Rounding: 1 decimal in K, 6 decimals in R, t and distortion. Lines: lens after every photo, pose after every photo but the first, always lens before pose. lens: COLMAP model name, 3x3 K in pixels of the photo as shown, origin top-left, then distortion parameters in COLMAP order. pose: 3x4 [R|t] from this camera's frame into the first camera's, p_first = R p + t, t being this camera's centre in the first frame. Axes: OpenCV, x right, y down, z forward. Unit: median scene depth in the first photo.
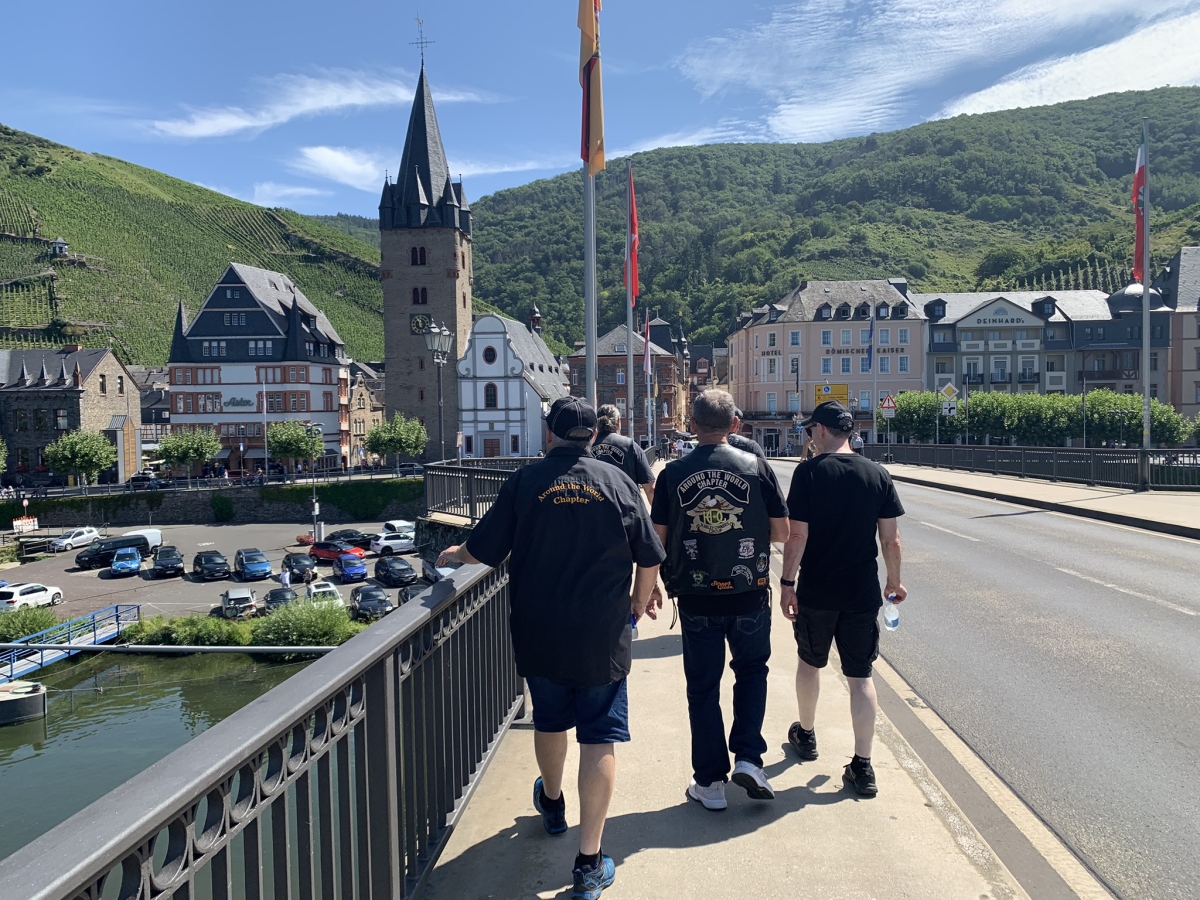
lens RADIAL K [[901.7, 0, 574.4], [0, 901.7, 455.4], [0, 0, 1]] dist [0.077803, -0.100483]
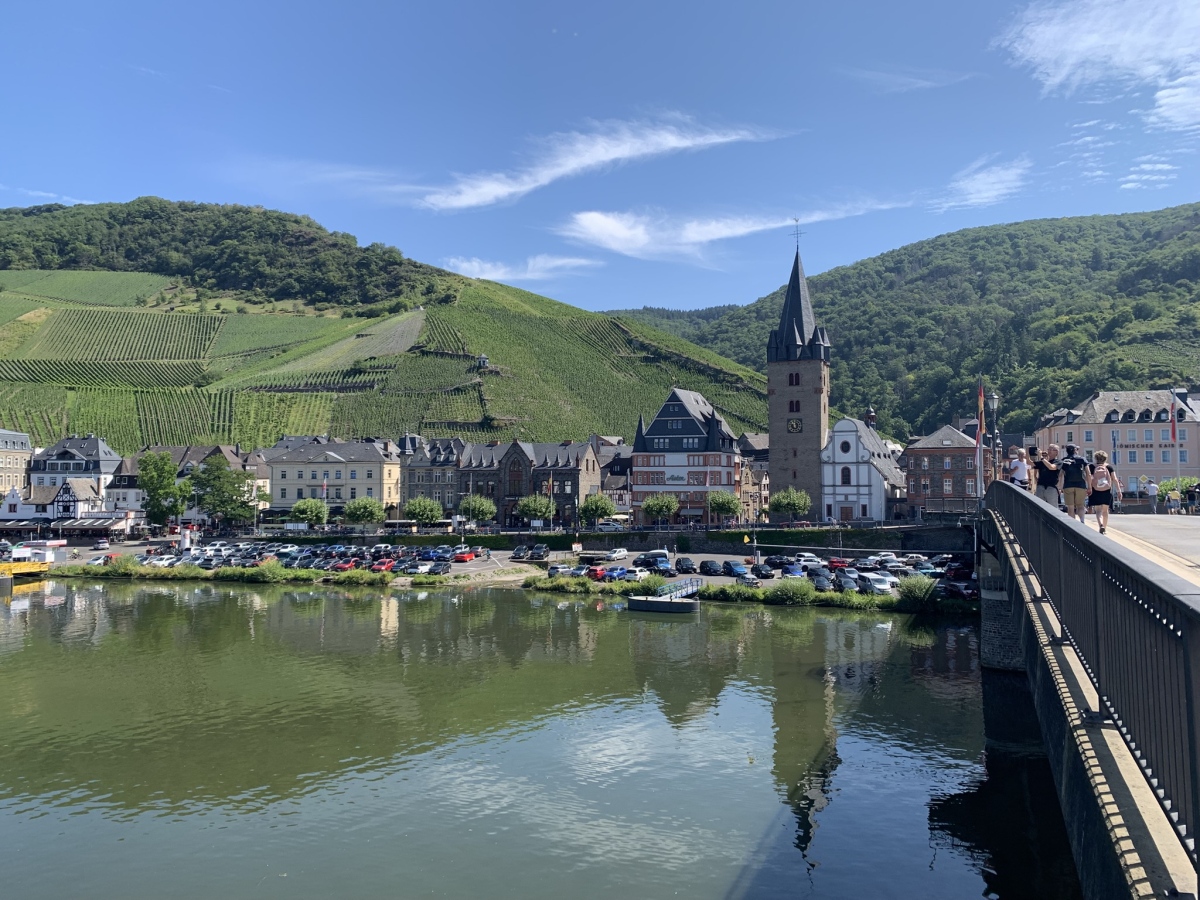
lens RADIAL K [[887.3, 0, 574.7], [0, 887.3, 442.9], [0, 0, 1]] dist [0.003733, -0.005254]
pose [[0.948806, 0.001900, -0.315855, -0.013841], [-0.033292, 0.995013, -0.094022, 0.006494], [0.314101, 0.099724, 0.944138, -0.107471]]
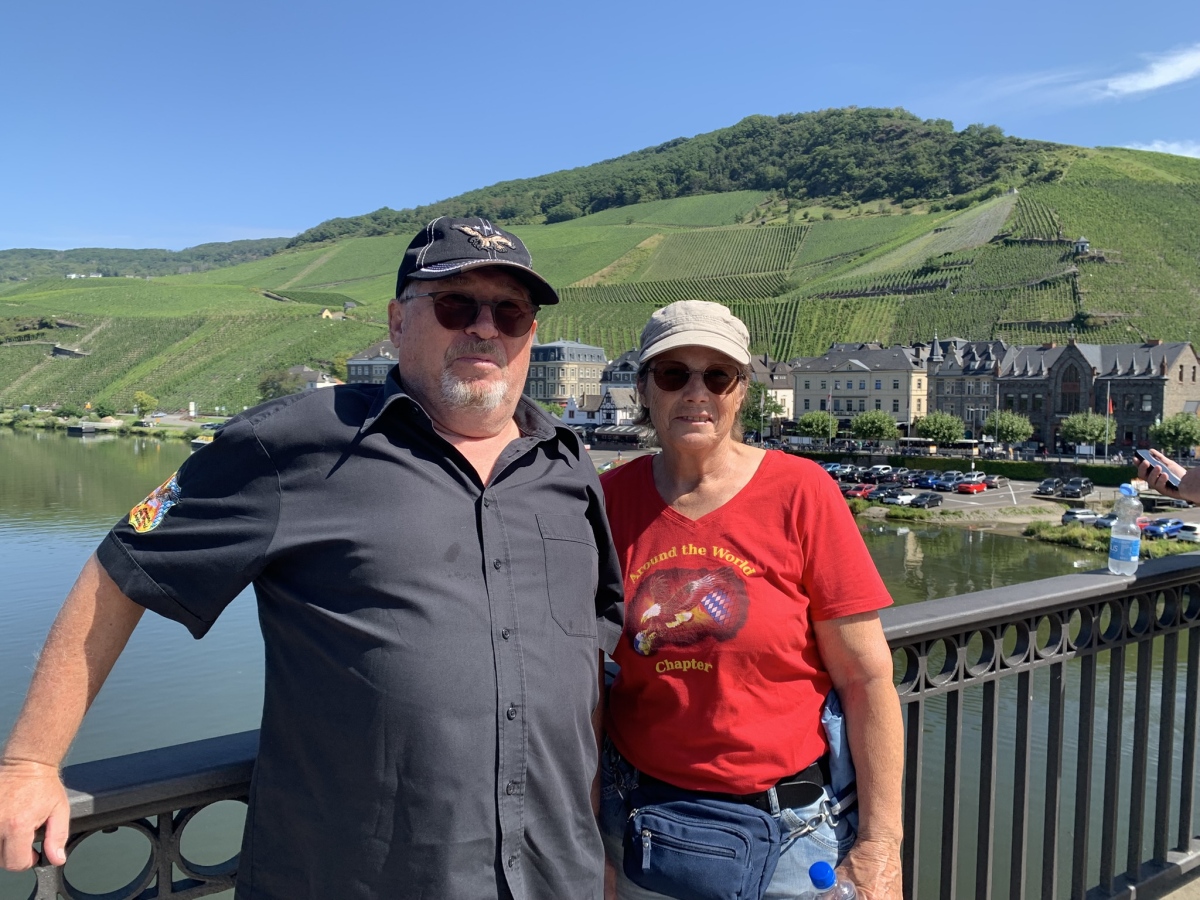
lens RADIAL K [[894.2, 0, 602.3], [0, 894.2, 450.8], [0, 0, 1]] dist [-0.000680, -0.003428]
pose [[0.585183, 0.075076, -0.807419, -0.005998], [-0.061935, 0.996934, 0.047810, 0.002638], [0.808533, 0.022030, 0.588039, -0.061459]]
